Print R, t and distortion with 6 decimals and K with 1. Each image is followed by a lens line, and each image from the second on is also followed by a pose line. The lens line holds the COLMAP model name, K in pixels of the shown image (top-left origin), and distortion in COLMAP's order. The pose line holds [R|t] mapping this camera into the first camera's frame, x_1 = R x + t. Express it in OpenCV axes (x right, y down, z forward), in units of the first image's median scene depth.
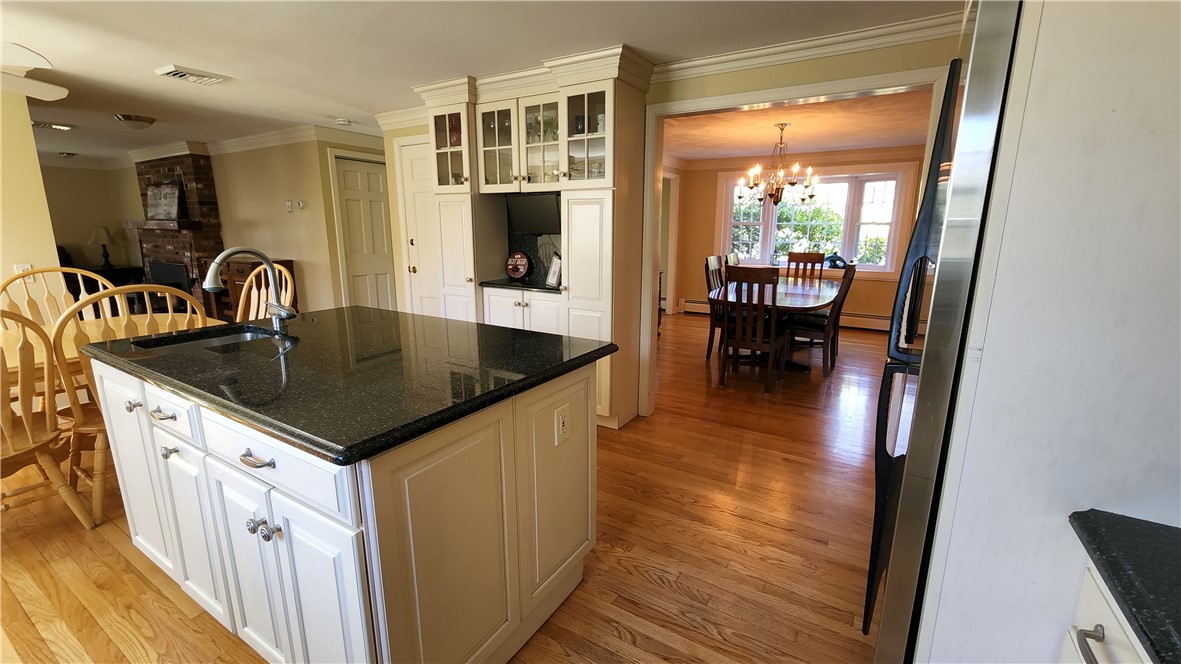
lens RADIAL K [[488.3, 0, 591.2], [0, 488.3, 327.5], [0, 0, 1]] dist [-0.003044, 0.002714]
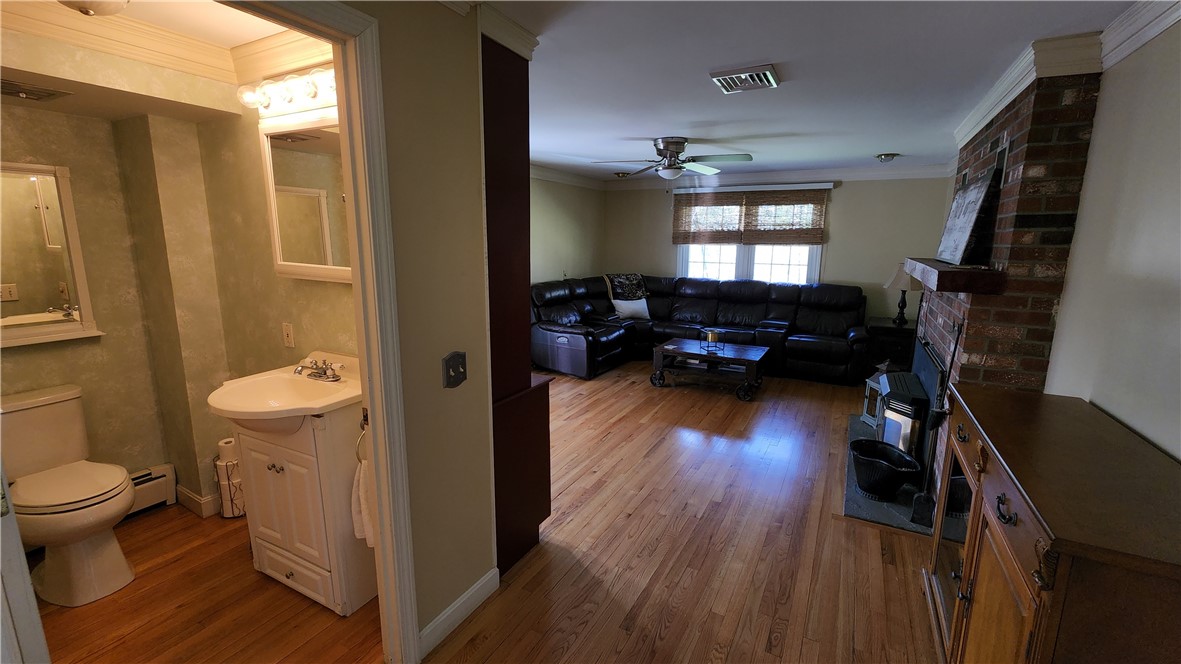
lens RADIAL K [[488.3, 0, 599.3], [0, 488.3, 325.2], [0, 0, 1]] dist [-0.003044, 0.002714]
pose [[0.065833, 0.177052, -0.981997, -0.454960], [-0.229543, 0.960426, 0.157774, -0.166527], [0.971070, 0.215024, 0.103869, 0.673964]]
